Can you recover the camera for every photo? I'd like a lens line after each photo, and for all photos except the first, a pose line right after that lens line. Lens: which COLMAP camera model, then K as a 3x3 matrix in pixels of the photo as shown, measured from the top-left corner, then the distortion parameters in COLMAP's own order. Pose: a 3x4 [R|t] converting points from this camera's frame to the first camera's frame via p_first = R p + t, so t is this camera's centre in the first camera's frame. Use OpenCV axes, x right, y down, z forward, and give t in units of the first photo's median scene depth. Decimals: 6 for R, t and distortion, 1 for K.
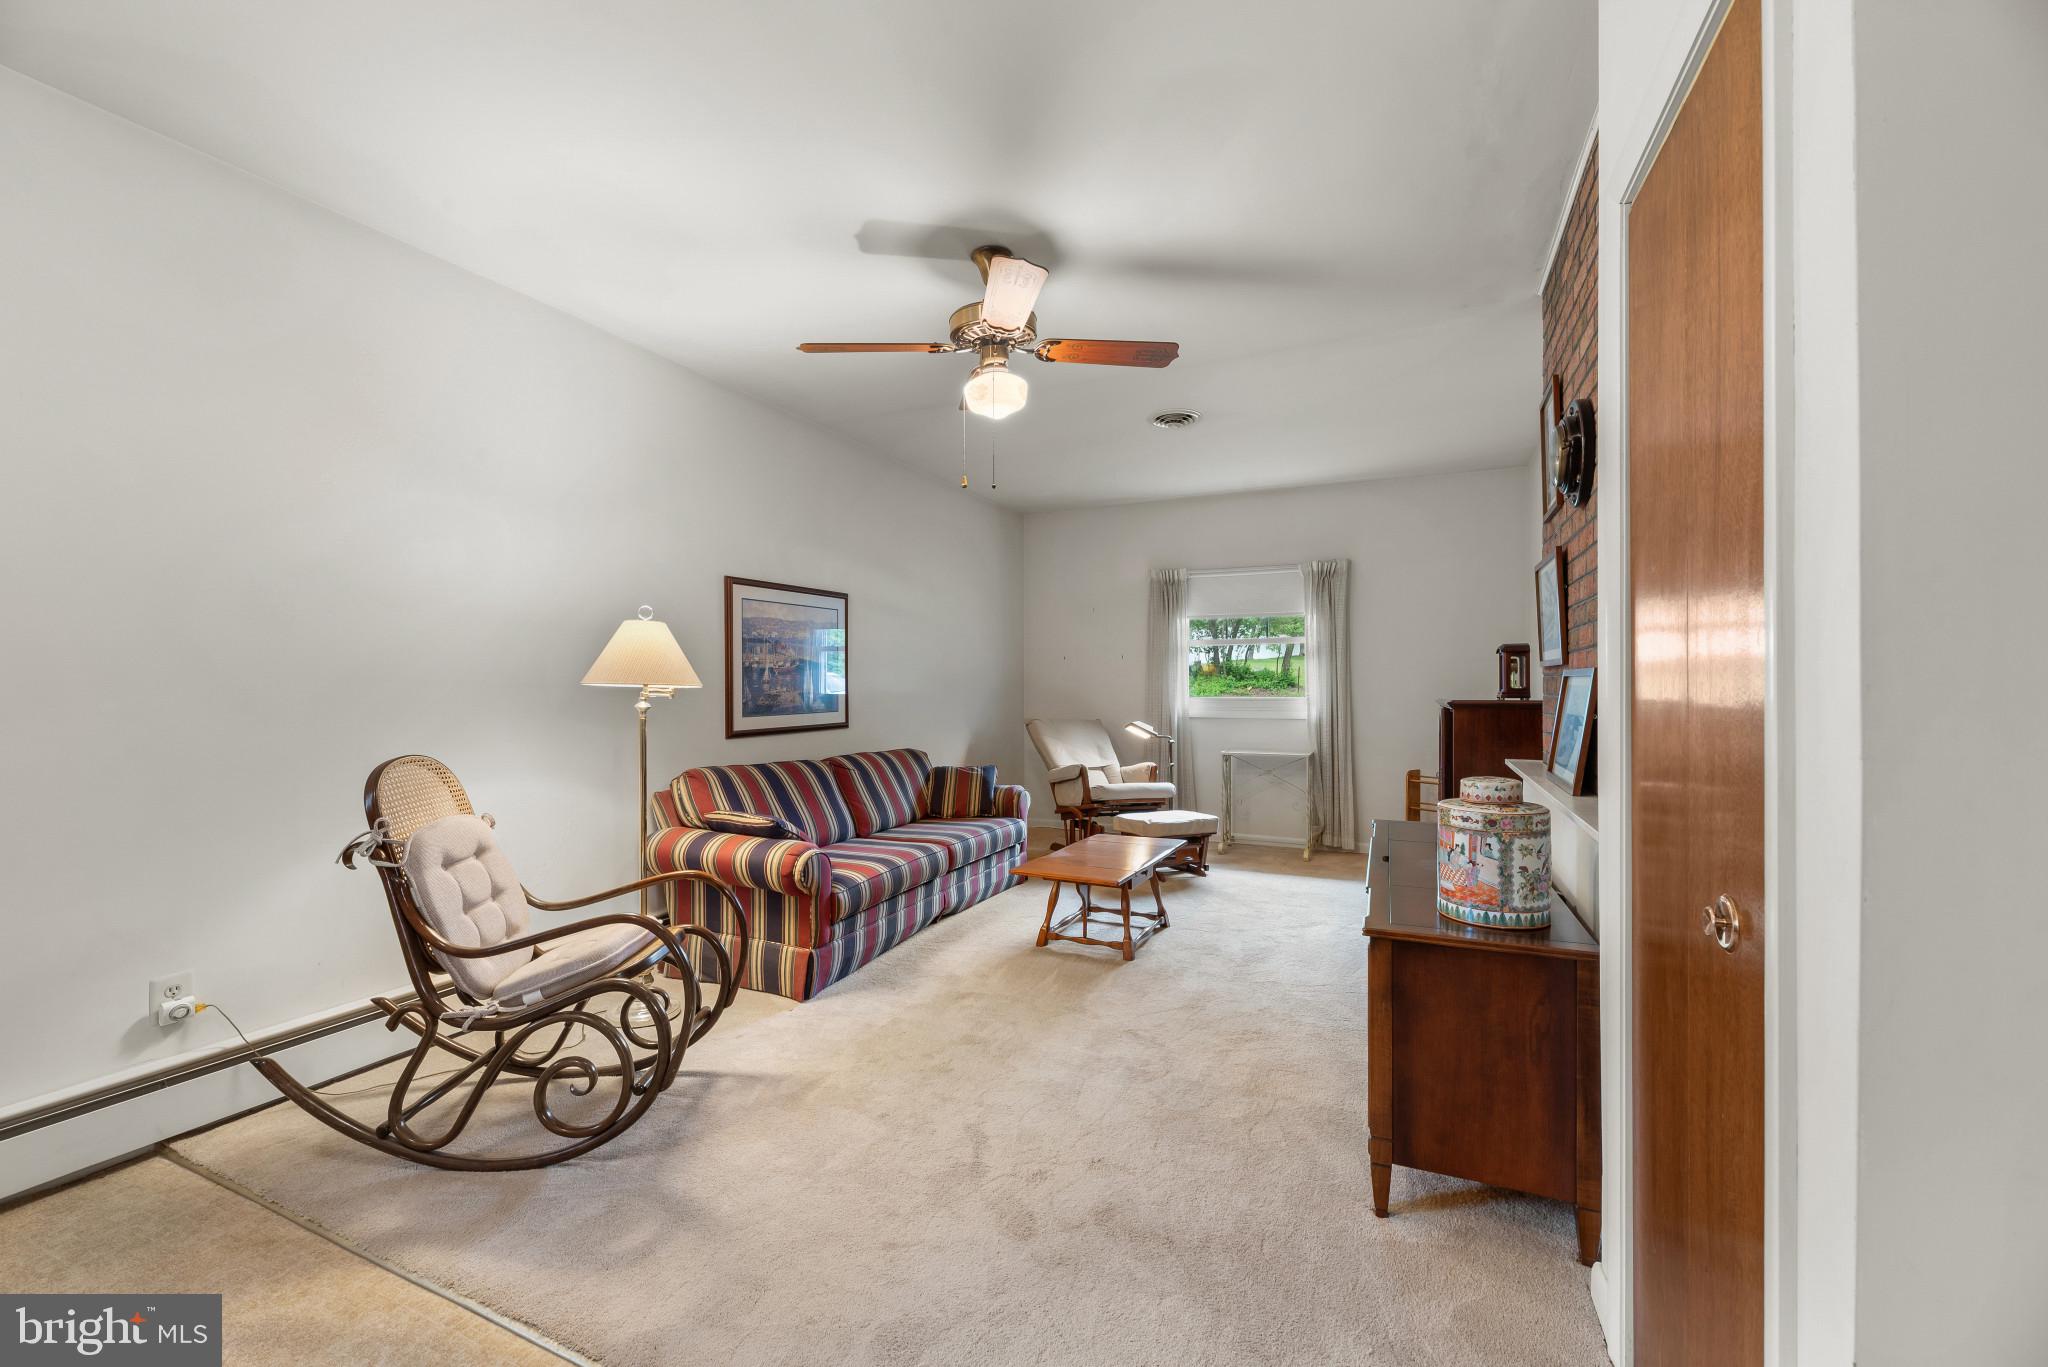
lens RADIAL K [[828.0, 0, 1022.8], [0, 828.0, 686.5], [0, 0, 1]] dist [0.000811, 0.000035]
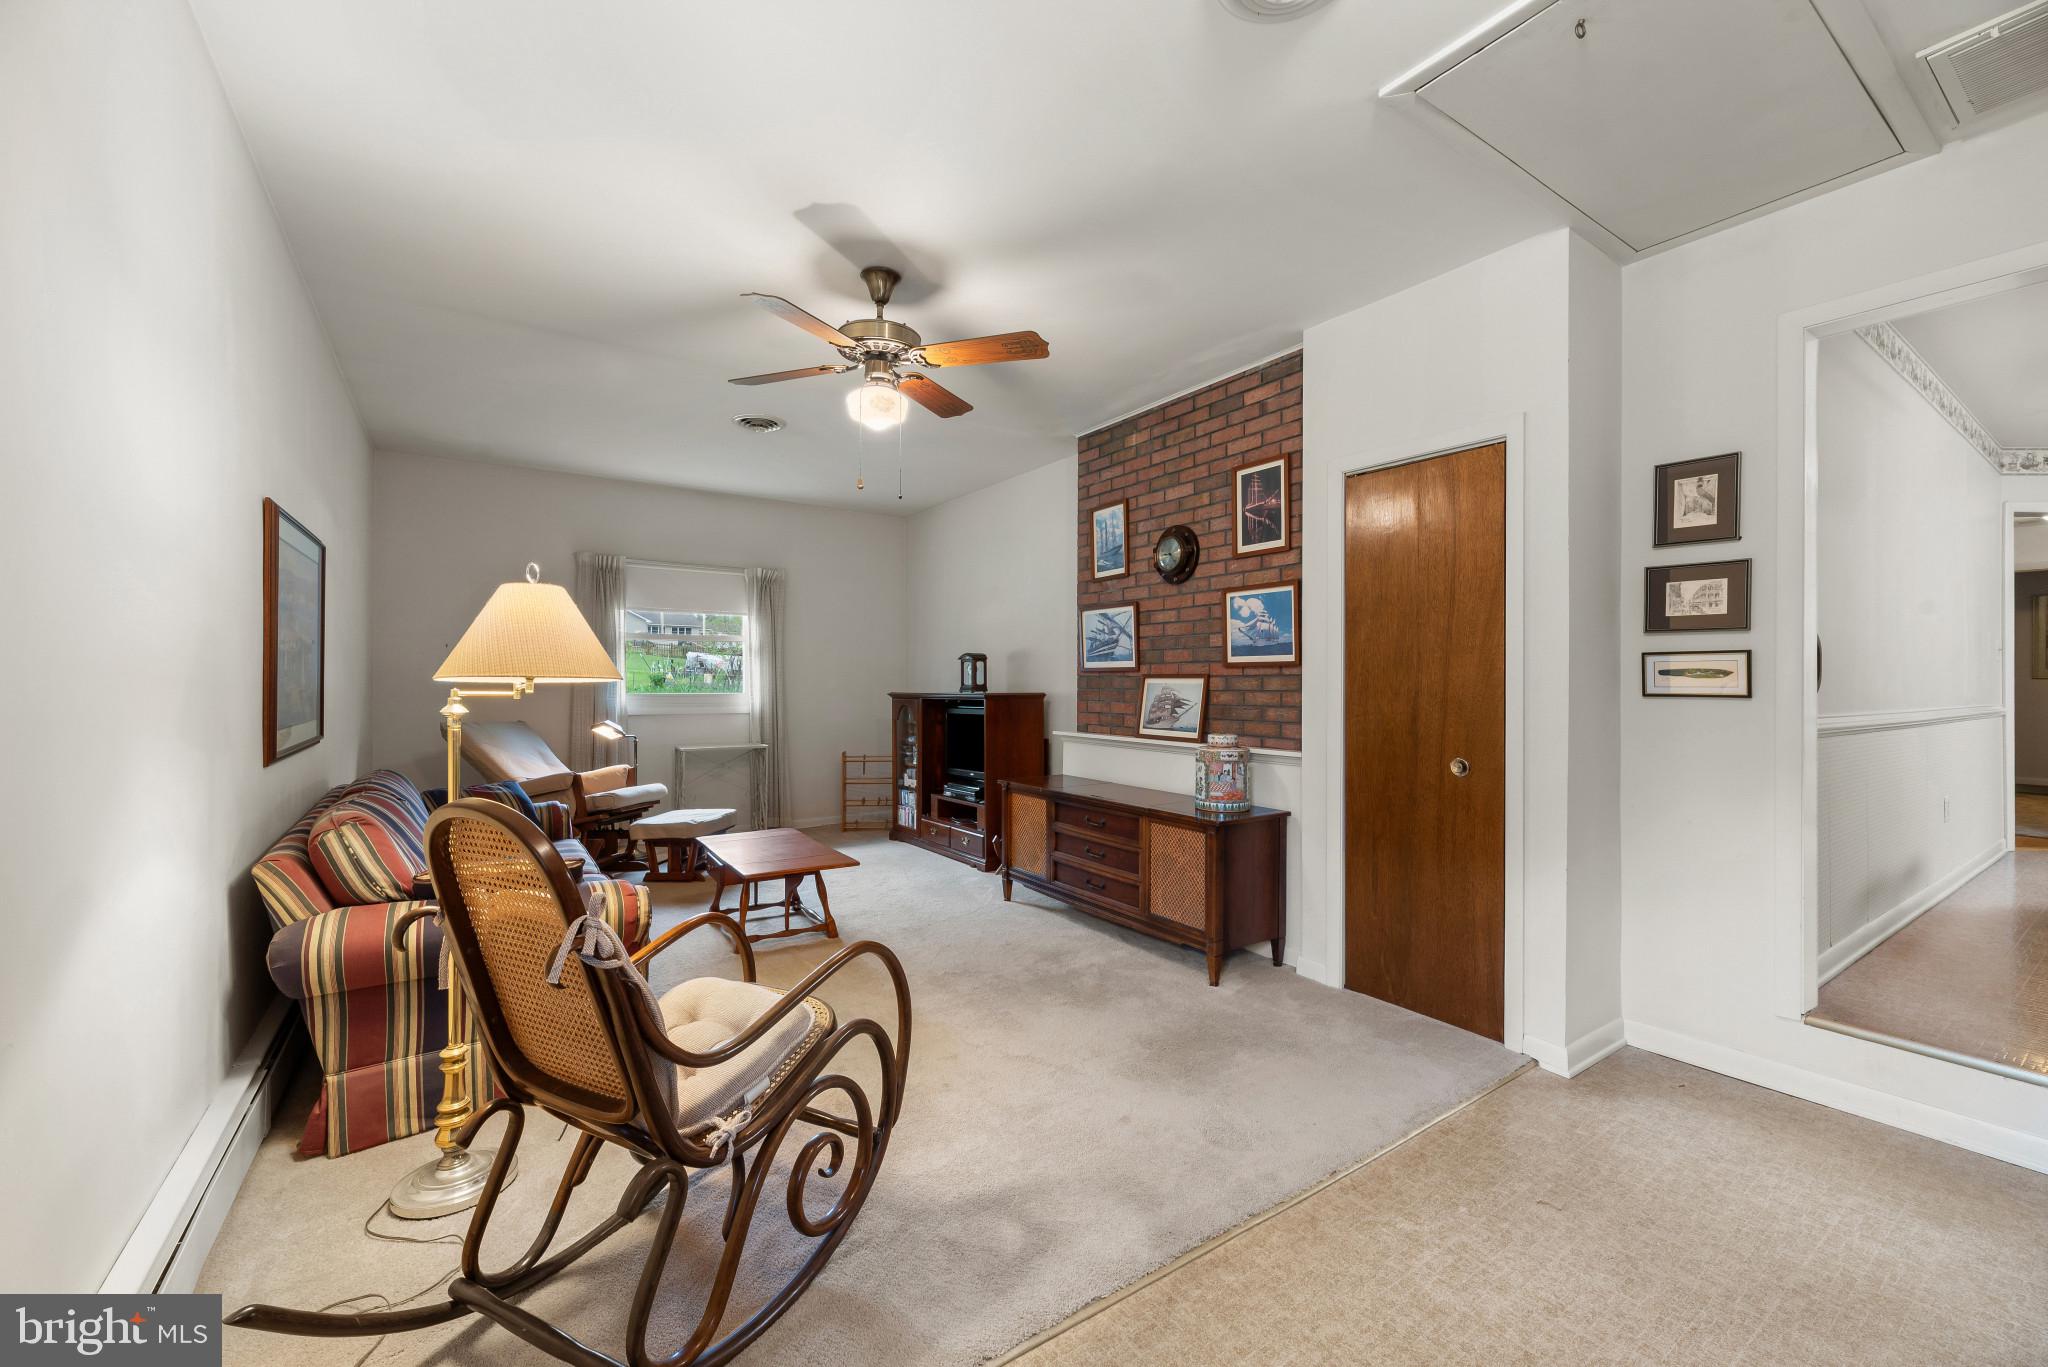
lens RADIAL K [[828.0, 0, 1022.8], [0, 828.0, 686.5], [0, 0, 1]] dist [0.000811, 0.000035]
pose [[0.499201, -0.002391, 0.866483, -0.446174], [-0.002785, 0.999987, 0.004365, -0.000657], [-0.866482, -0.004592, 0.499187, 0.163780]]
